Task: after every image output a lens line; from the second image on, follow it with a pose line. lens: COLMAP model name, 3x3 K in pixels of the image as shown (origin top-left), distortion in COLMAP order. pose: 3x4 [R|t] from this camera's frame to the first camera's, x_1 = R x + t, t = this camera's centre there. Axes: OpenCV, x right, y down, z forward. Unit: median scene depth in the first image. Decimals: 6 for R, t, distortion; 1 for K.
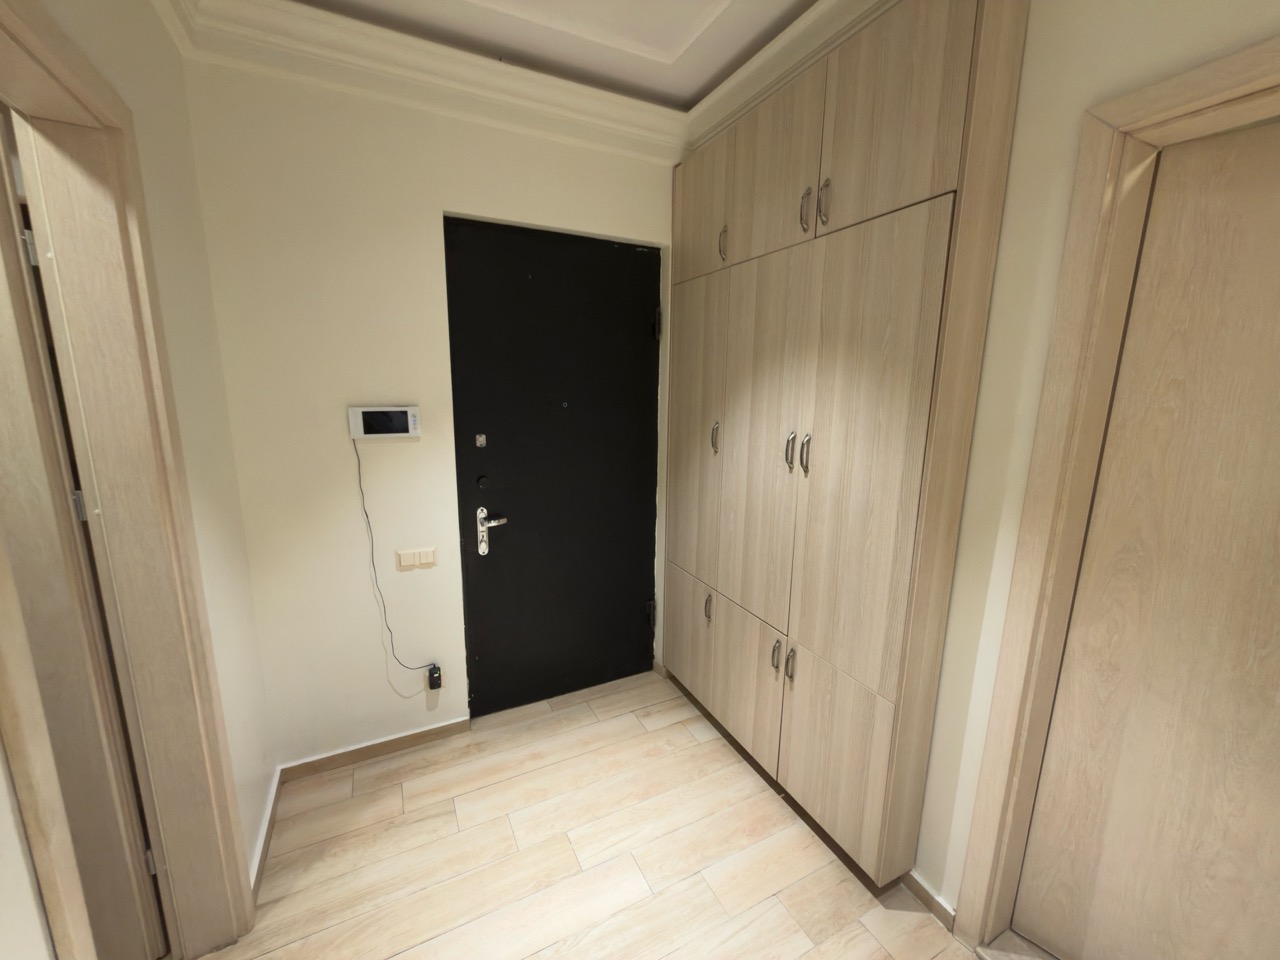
lens RADIAL K [[505.6, 0, 642.9], [0, 505.6, 484.7], [0, 0, 1]] dist [-0.008947, 0.000251]
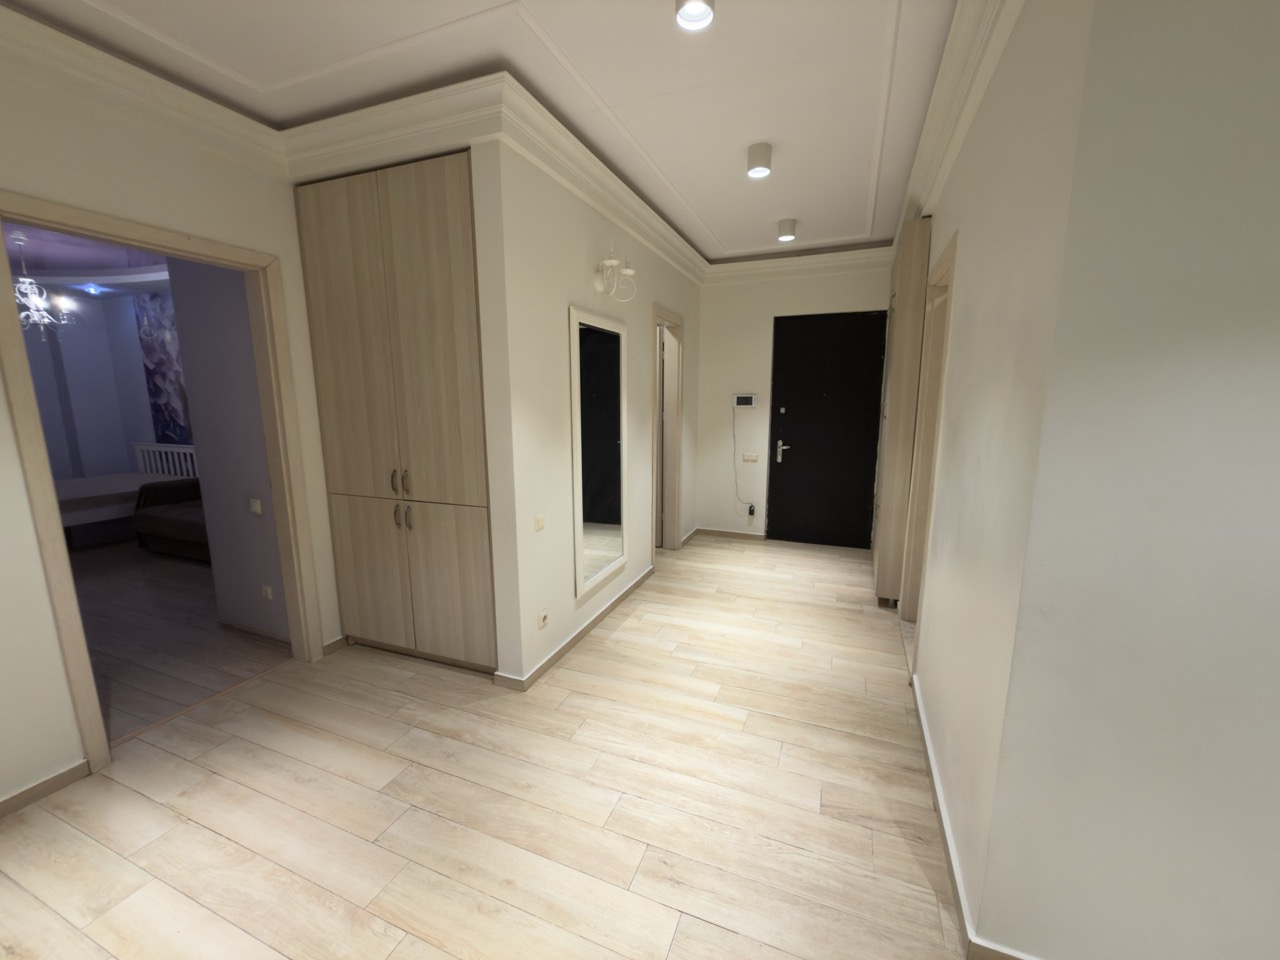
lens RADIAL K [[505.6, 0, 640.9], [0, 505.6, 478.9], [0, 0, 1]] dist [-0.008947, 0.000251]
pose [[0.655625, 0.117717, -0.745855, 1.021198], [-0.127916, 0.990811, 0.043937, 0.206586], [0.744173, 0.066601, 0.664658, -0.991225]]
